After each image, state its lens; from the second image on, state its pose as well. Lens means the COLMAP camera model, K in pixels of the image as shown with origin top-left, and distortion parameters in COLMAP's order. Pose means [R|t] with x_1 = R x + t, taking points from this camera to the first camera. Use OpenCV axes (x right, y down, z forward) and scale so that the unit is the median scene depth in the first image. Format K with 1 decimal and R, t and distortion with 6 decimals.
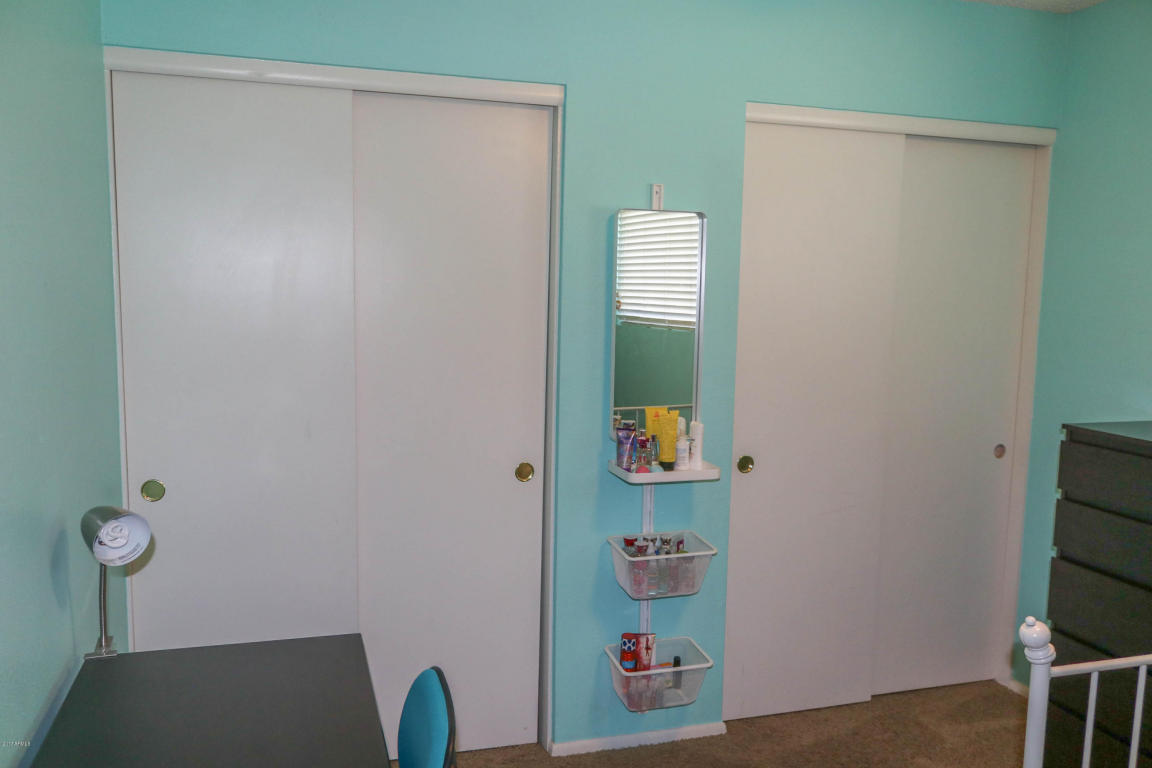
lens RADIAL K [[945.7, 0, 571.1], [0, 945.7, 386.0], [0, 0, 1]] dist [0.004875, -0.003634]
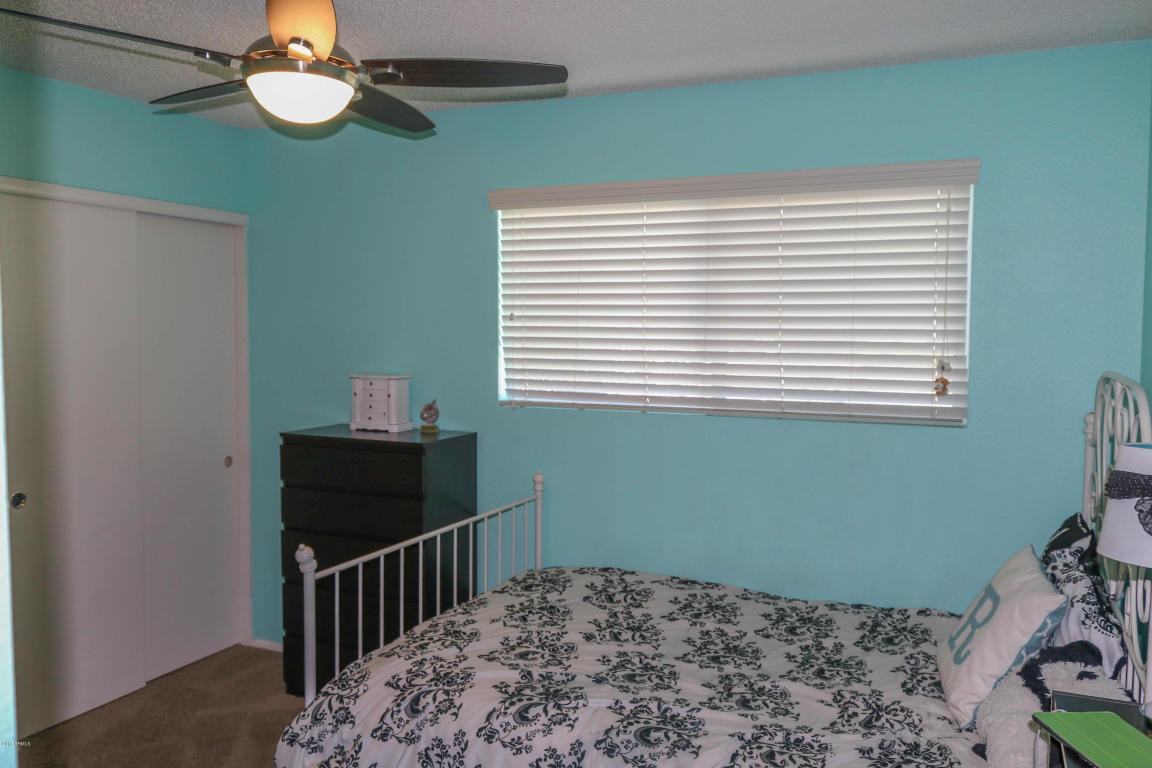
lens RADIAL K [[945.7, 0, 573.3], [0, 945.7, 383.9], [0, 0, 1]] dist [0.004875, -0.003634]
pose [[0.667526, -0.062459, 0.741963, -0.216809], [0.090443, 0.995899, 0.002467, 0.003905], [-0.739074, 0.065459, 0.670437, -0.250754]]
